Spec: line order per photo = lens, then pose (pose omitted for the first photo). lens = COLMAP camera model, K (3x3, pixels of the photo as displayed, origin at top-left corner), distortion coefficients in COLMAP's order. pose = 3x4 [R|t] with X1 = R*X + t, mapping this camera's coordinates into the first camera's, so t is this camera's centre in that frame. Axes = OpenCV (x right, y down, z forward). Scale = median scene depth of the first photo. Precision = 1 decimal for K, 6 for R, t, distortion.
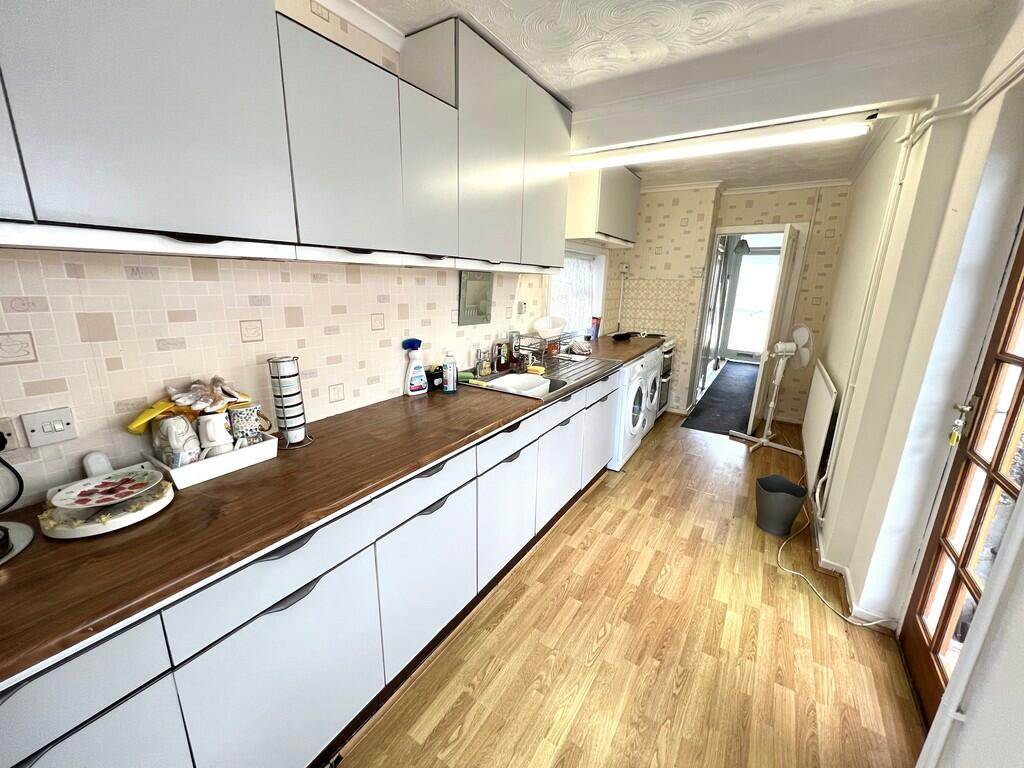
lens RADIAL K [[409.6, 0, 512.0], [0, 409.6, 384.0], [0, 0, 1]] dist [-0.000567, -0.000051]
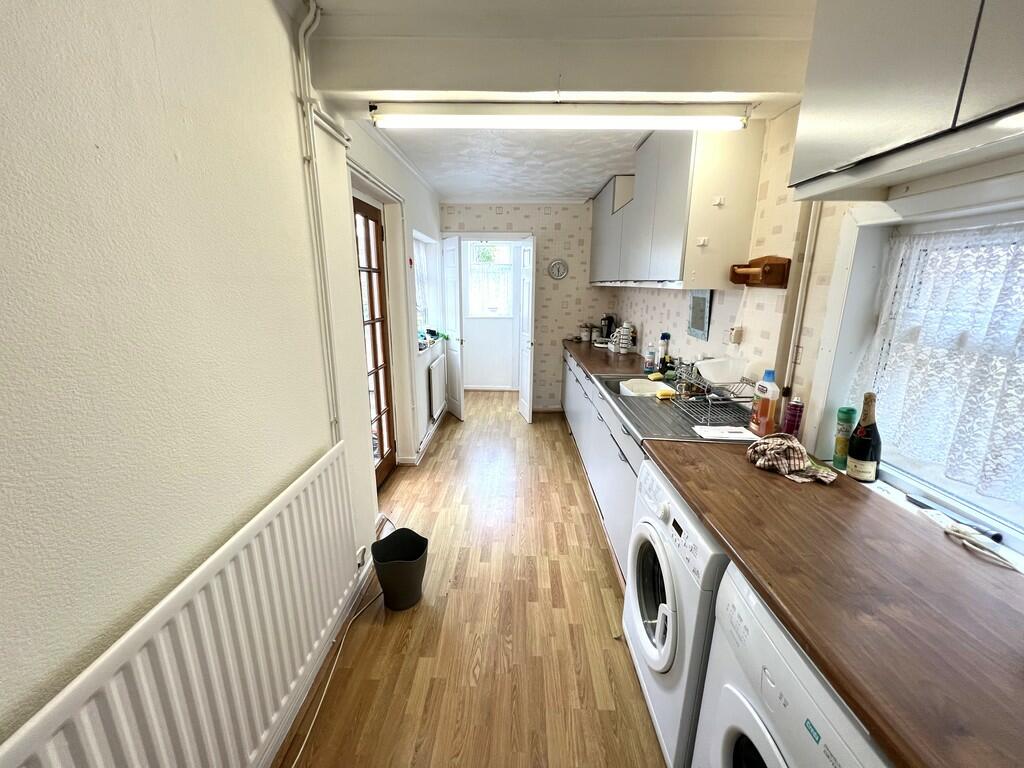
lens RADIAL K [[409.6, 0, 512.0], [0, 409.6, 384.0], [0, 0, 1]] dist [-0.000567, -0.000051]
pose [[-0.848992, 0.099558, -0.518942, 0.831211], [-0.154748, 0.892186, 0.424332, -0.393325], [0.505238, 0.440559, -0.742053, 1.518693]]
